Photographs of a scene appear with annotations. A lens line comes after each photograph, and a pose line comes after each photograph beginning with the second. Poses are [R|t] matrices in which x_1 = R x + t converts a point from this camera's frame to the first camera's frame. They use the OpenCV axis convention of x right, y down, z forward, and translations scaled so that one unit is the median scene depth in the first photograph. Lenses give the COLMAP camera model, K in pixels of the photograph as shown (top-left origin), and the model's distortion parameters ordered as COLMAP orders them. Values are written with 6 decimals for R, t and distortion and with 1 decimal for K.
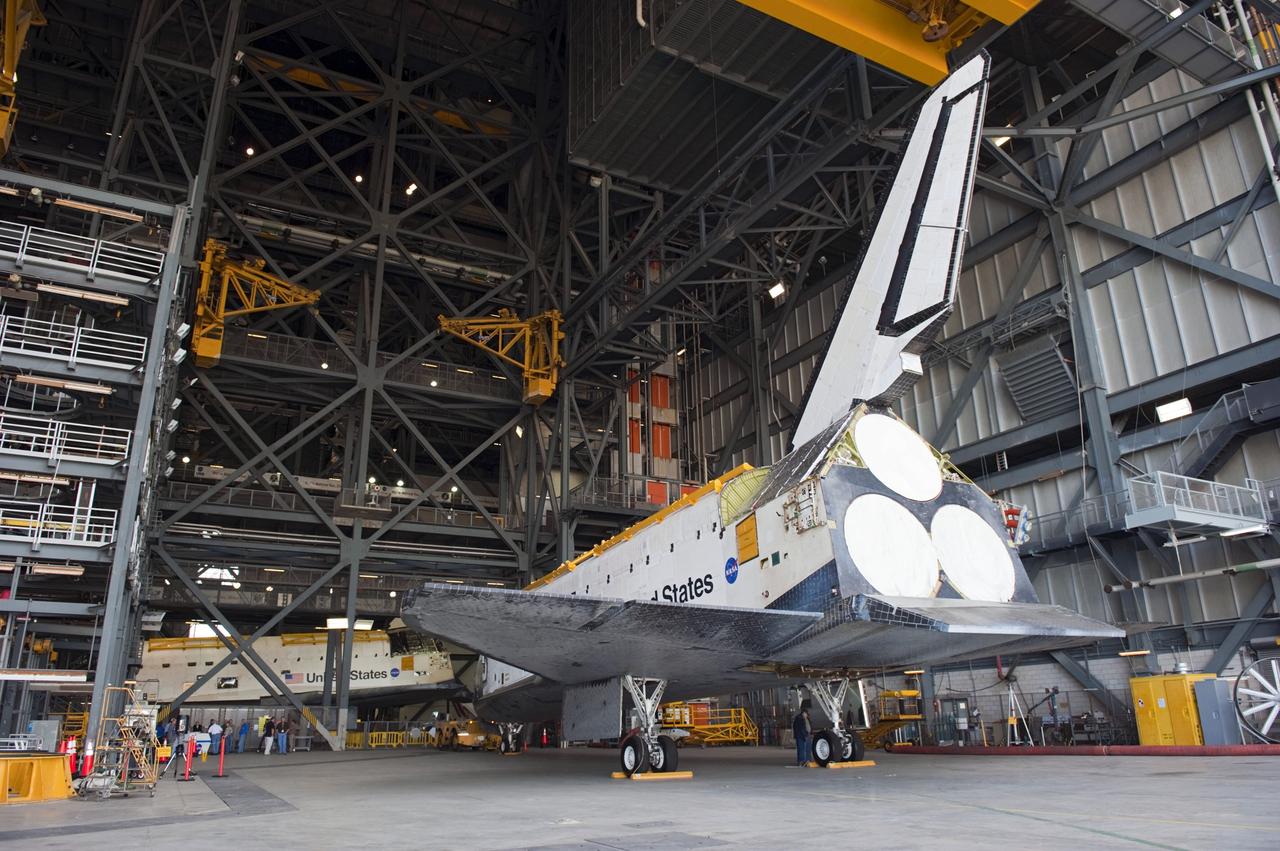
lens RADIAL K [[872.8, 0, 640.0], [0, 872.8, 425.5], [0, 0, 1]] dist [-0.045757, 0.000147]
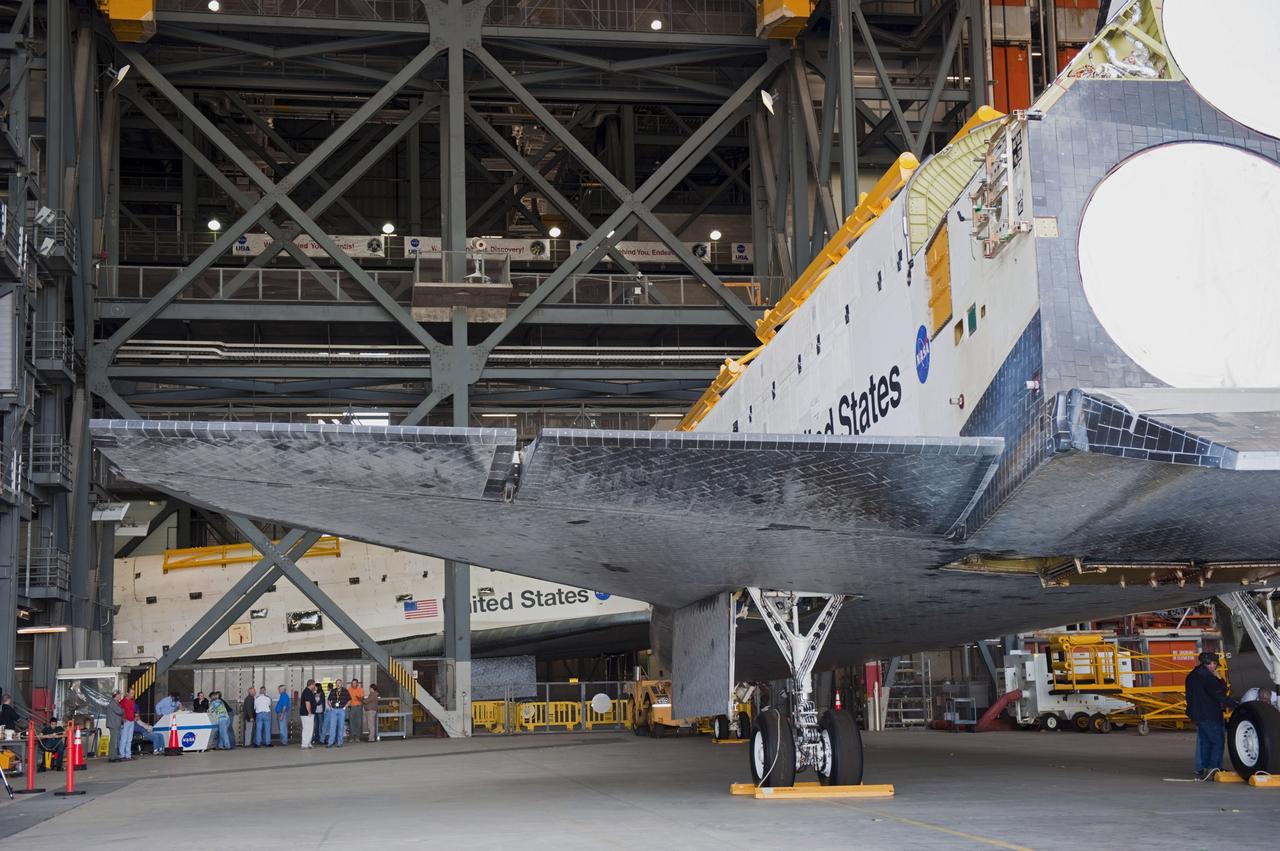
lens RADIAL K [[1738.0, 0, 640.0], [0, 1738.0, 425.5], [0, 0, 1]] dist [0.120354, -0.012772]
pose [[0.945116, -0.054515, -0.322154, 0.126286], [0.113067, 0.979633, 0.165934, 0.018736], [0.306547, -0.193252, 0.932031, 0.057873]]
